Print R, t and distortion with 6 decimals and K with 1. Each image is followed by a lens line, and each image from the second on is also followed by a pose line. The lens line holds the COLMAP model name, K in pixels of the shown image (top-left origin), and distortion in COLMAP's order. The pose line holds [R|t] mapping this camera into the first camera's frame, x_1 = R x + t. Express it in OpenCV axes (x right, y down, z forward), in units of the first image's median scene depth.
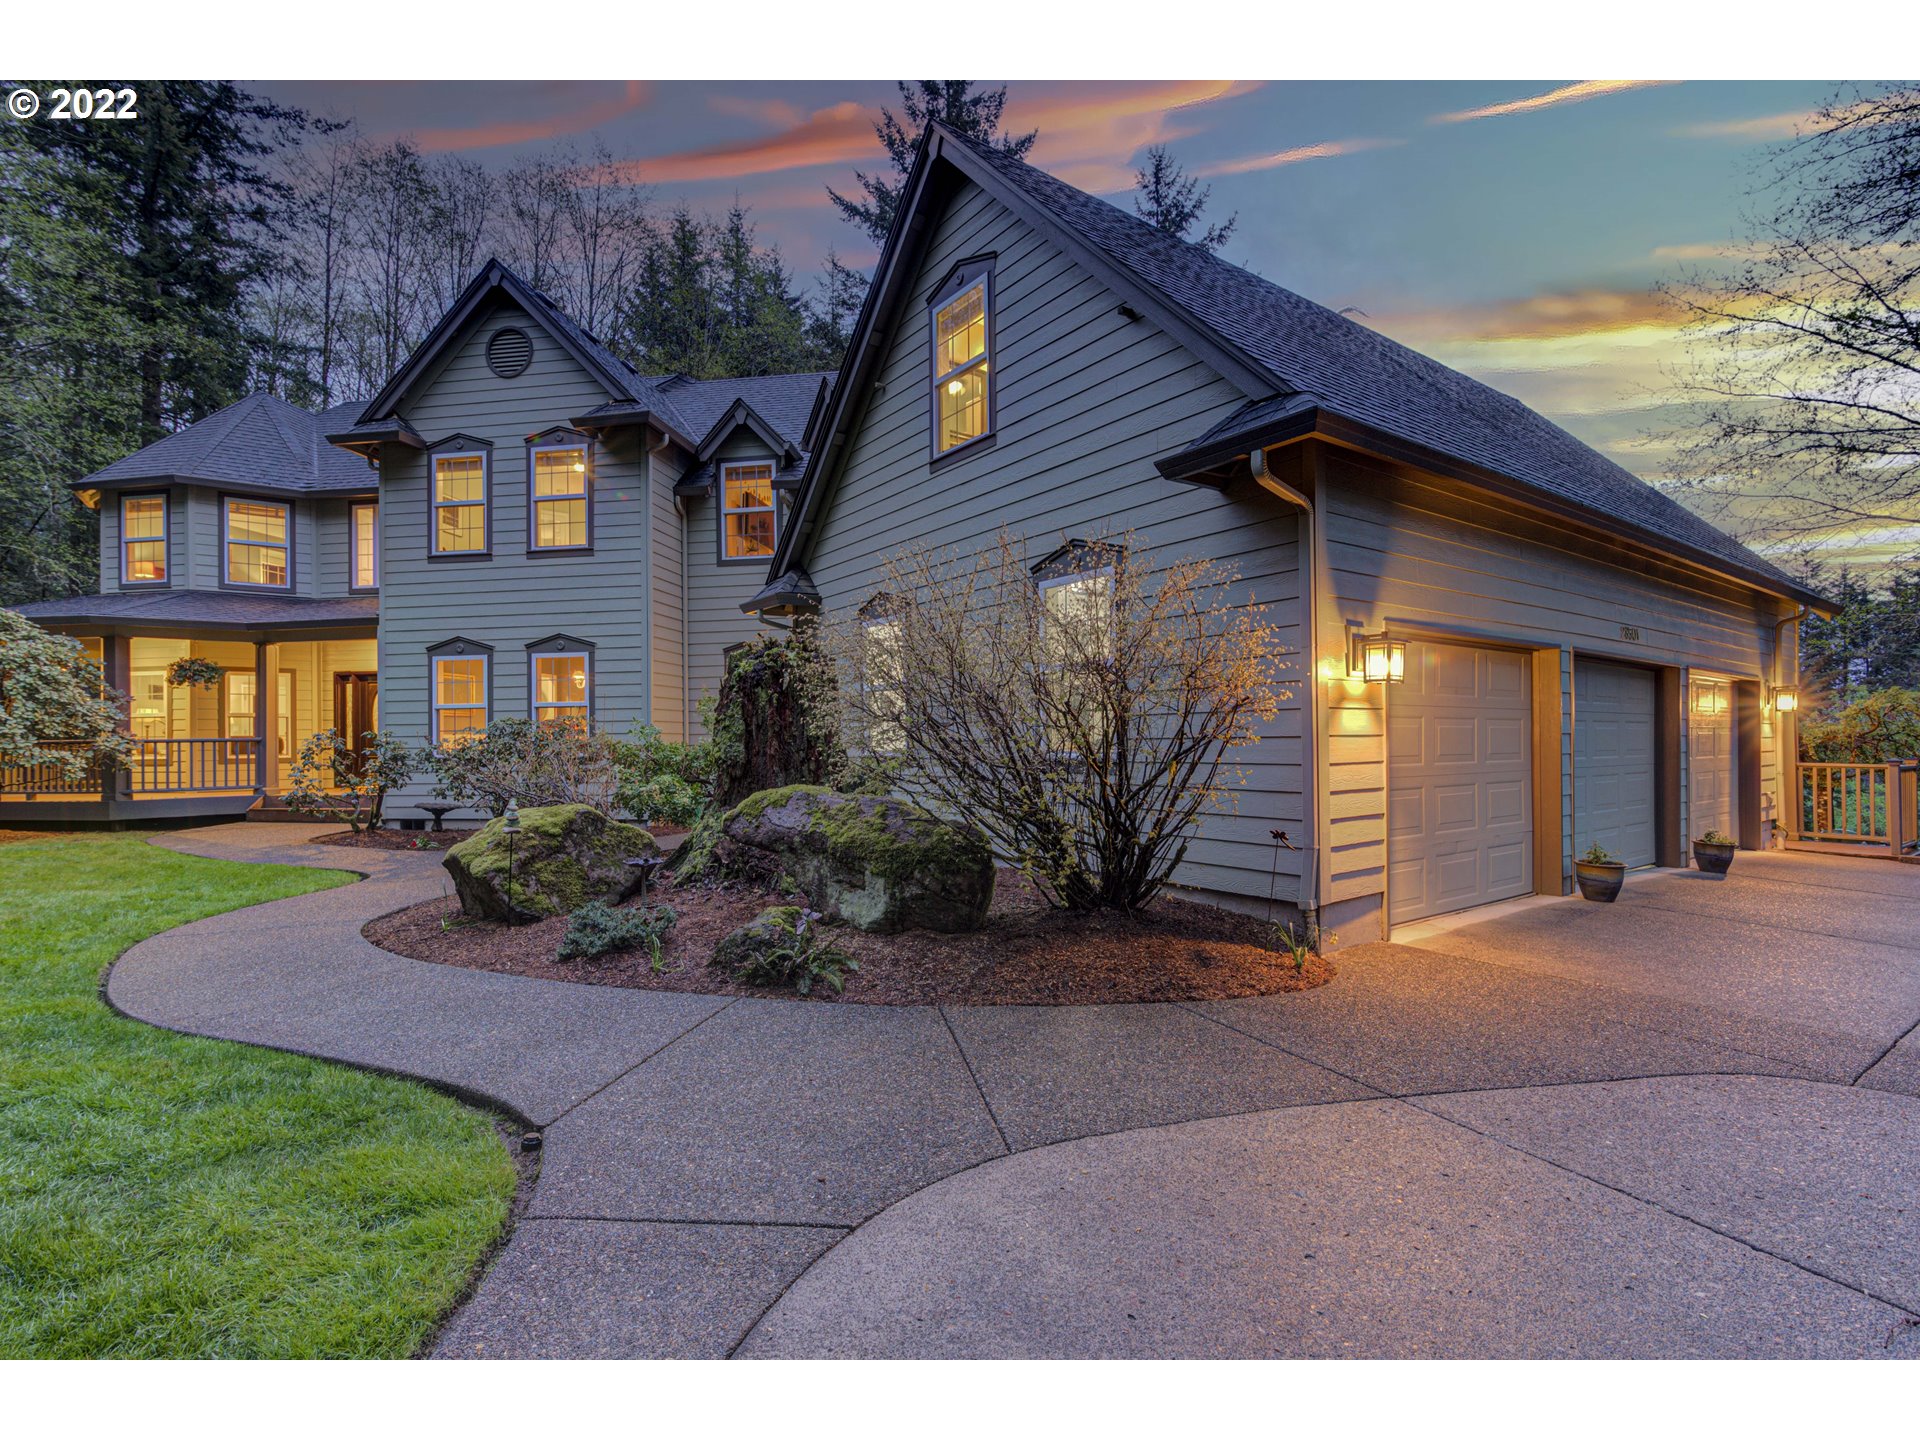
lens RADIAL K [[886.0, 0, 960.0], [0, 886.0, 733.3], [0, 0, 1]] dist [-0.000870, -0.006622]
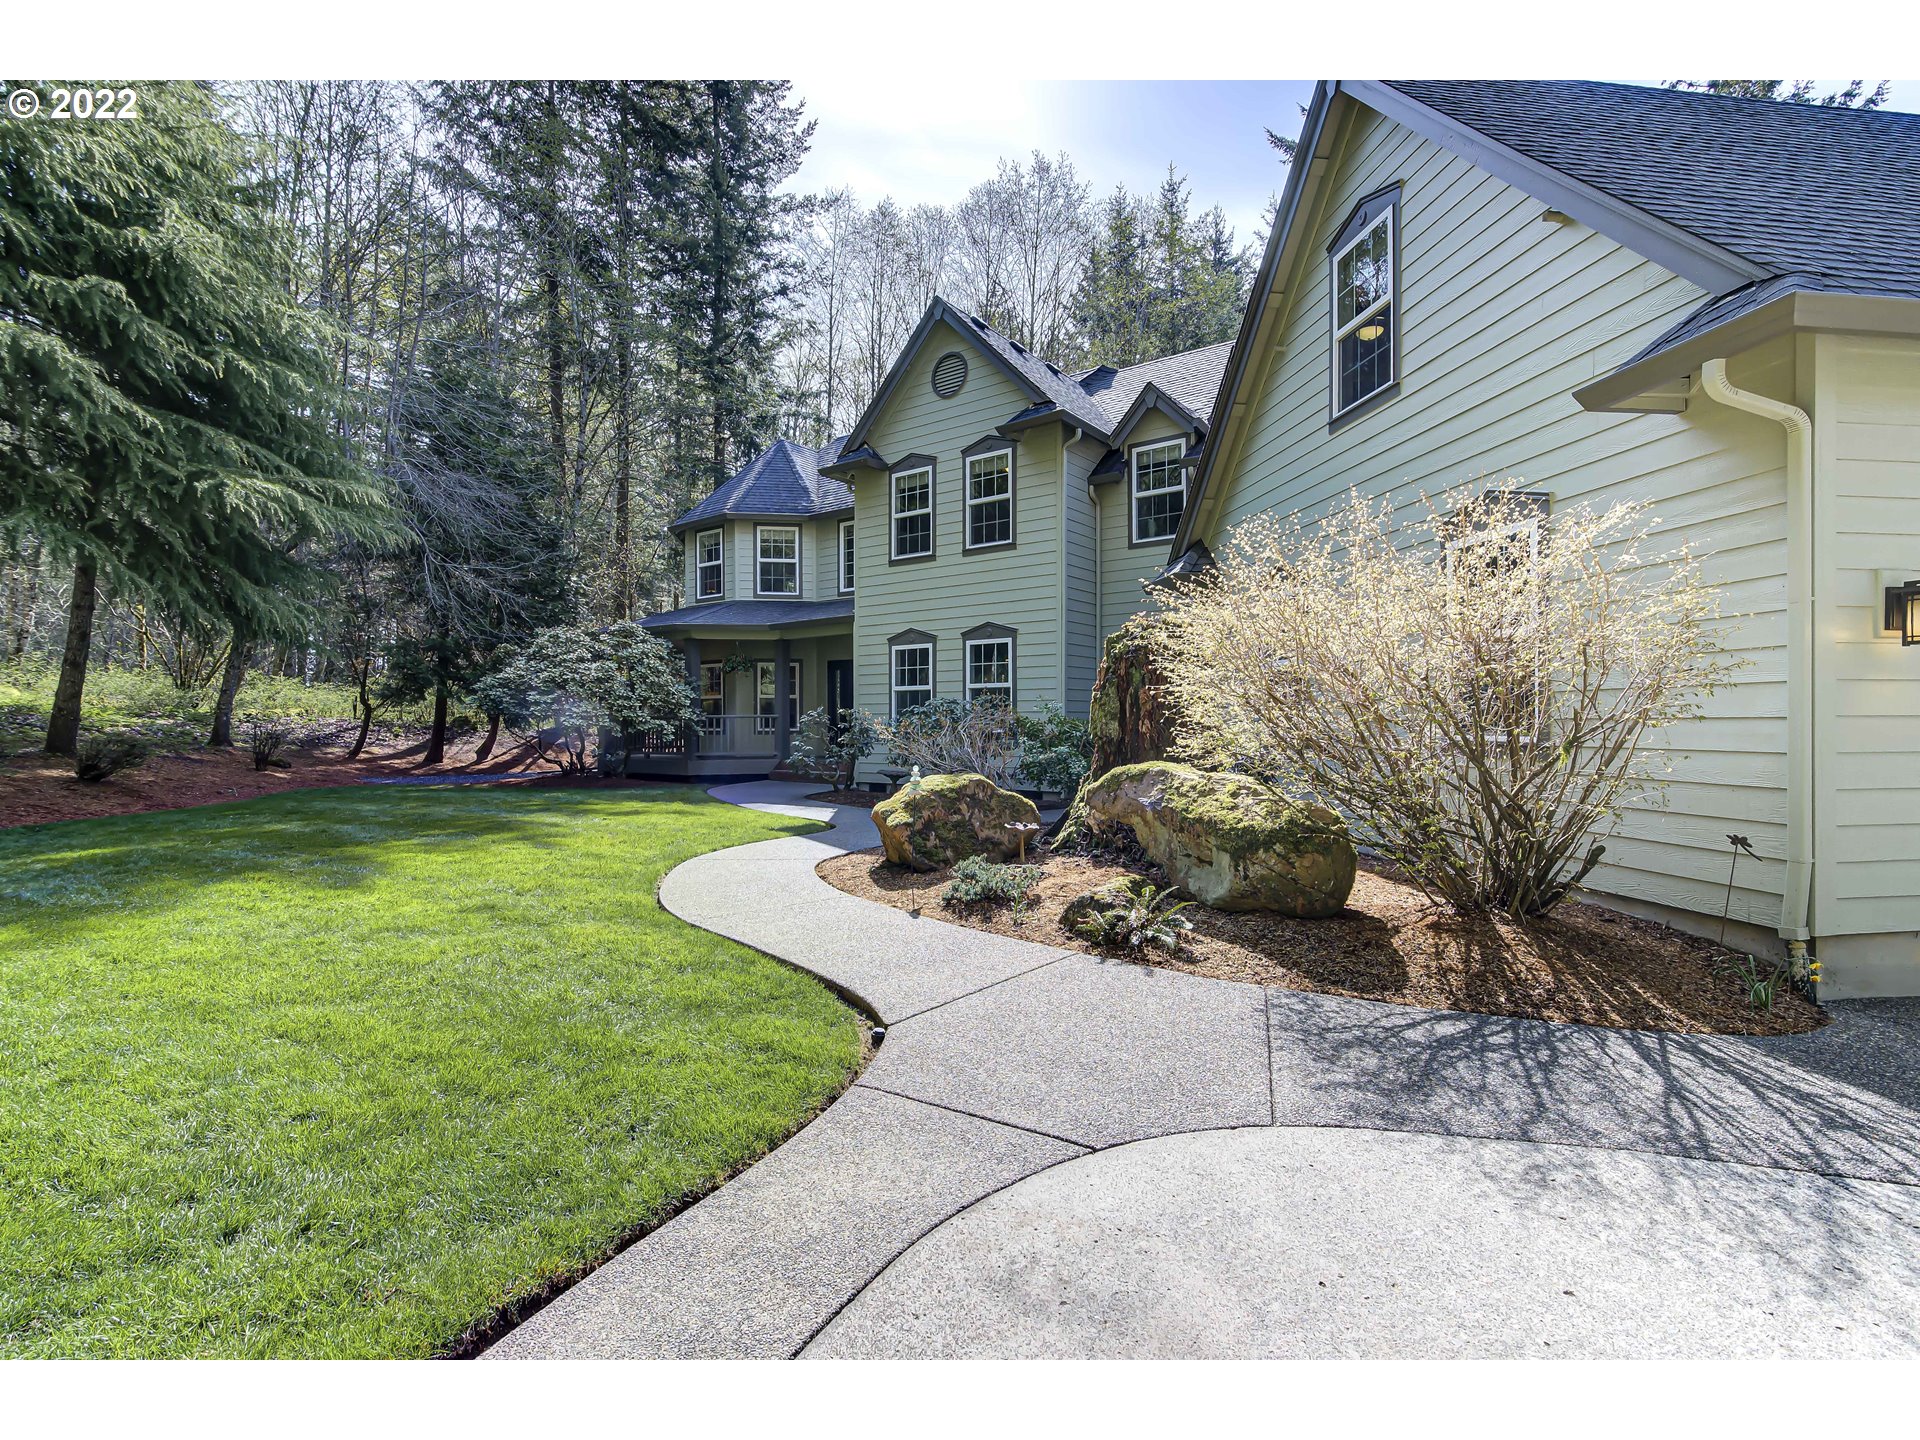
lens RADIAL K [[896.9, 0, 960.0], [0, 896.9, 720.0], [0, 0, 1]] dist [0.001148, 0.000120]
pose [[0.883786, 0.006501, -0.467846, 0.045344], [-0.002162, 0.999950, 0.009811, 0.000001], [0.467886, -0.007660, 0.883756, -0.015545]]
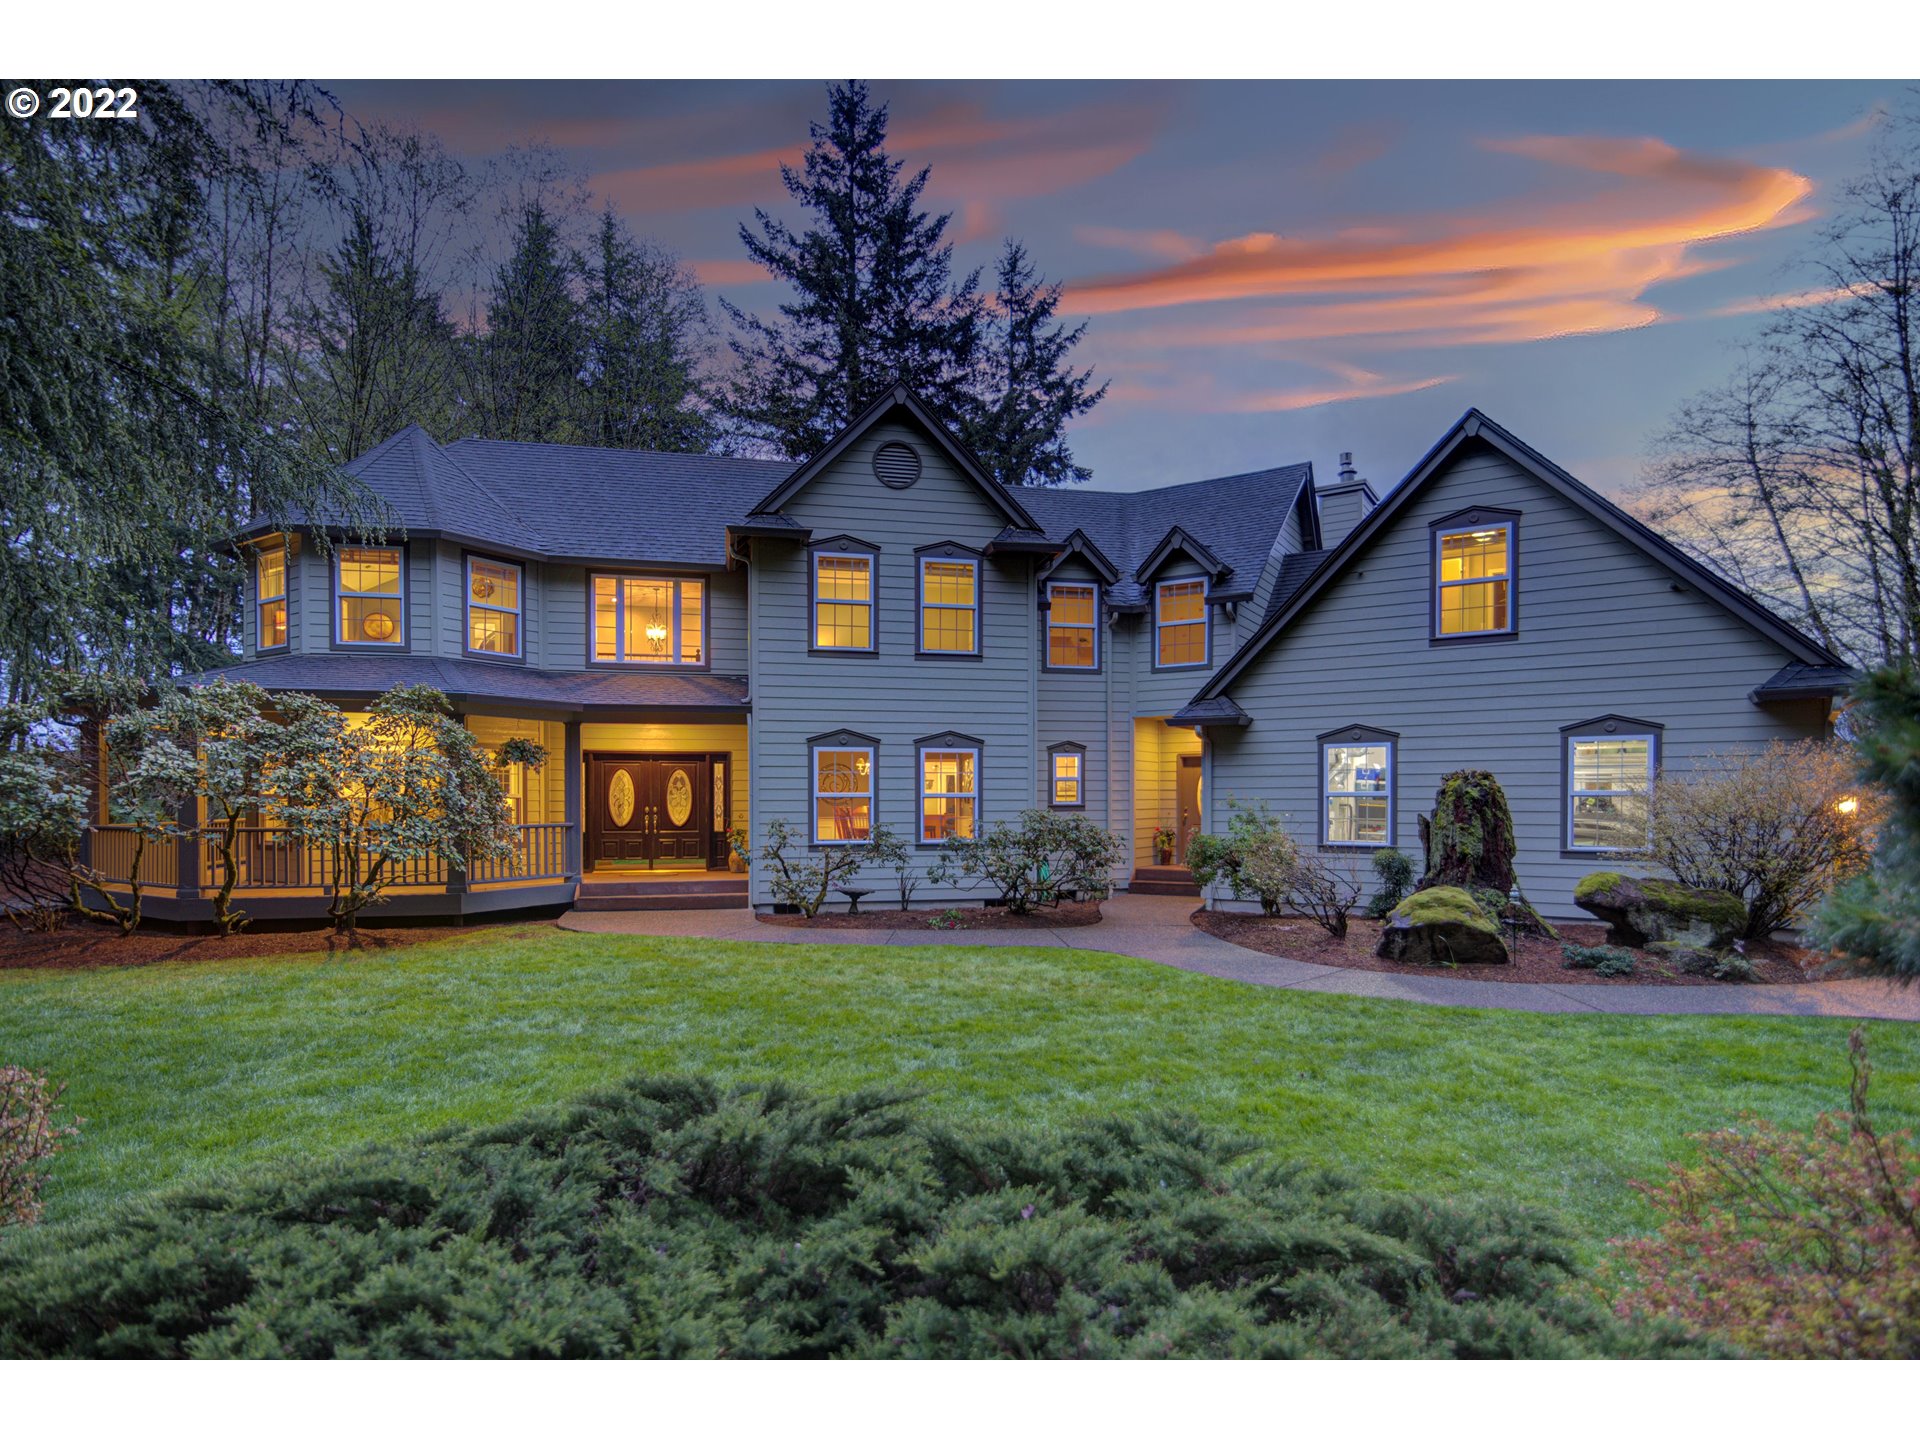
lens RADIAL K [[964.1, 0, 959.3], [0, 964.1, 811.6], [0, 0, 1]] dist [-0.002990, -0.000105]
pose [[0.939843, 0.004453, 0.341578, -0.849555], [-0.010724, 0.999807, 0.016473, -0.032103], [-0.341439, -0.019145, 0.939709, -0.129499]]
